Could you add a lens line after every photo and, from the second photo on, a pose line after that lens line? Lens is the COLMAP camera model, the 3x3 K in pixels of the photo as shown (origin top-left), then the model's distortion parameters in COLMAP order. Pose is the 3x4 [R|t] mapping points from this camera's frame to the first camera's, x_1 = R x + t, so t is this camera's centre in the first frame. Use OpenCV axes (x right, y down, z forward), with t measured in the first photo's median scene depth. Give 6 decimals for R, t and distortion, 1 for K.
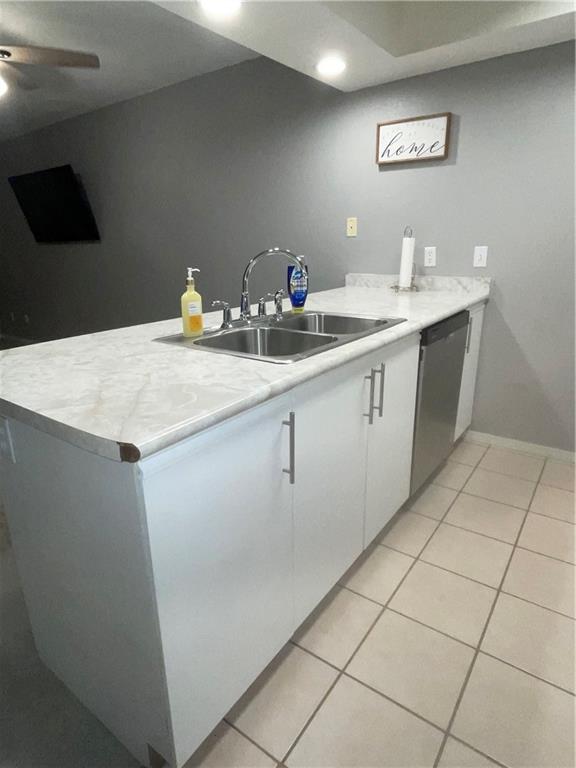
lens RADIAL K [[453.3, 0, 288.0], [0, 453.3, 384.0], [0, 0, 1]] dist [0.005794, -0.001501]
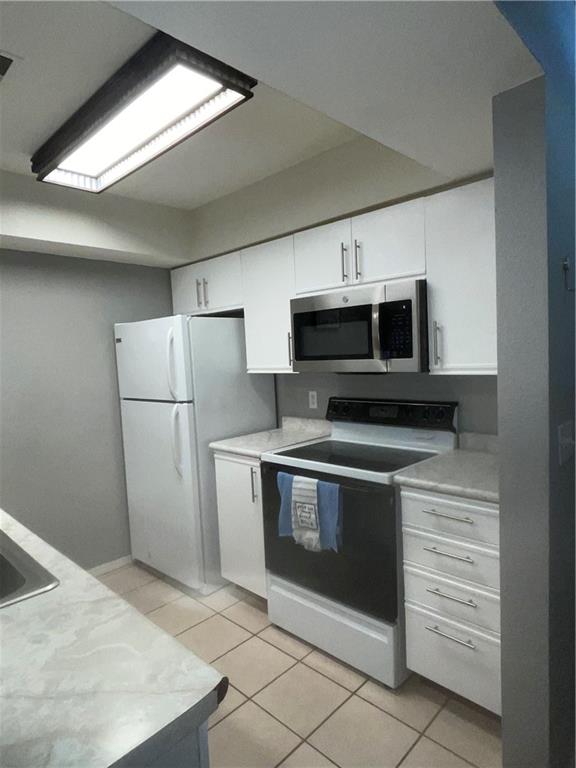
lens RADIAL K [[453.3, 0, 288.0], [0, 453.3, 384.0], [0, 0, 1]] dist [0.005794, -0.001501]
pose [[0.140610, -0.061045, 0.988181, -0.888504], [0.338839, 0.940792, 0.009903, -0.303401], [-0.930278, 0.333442, 0.152969, 0.356188]]
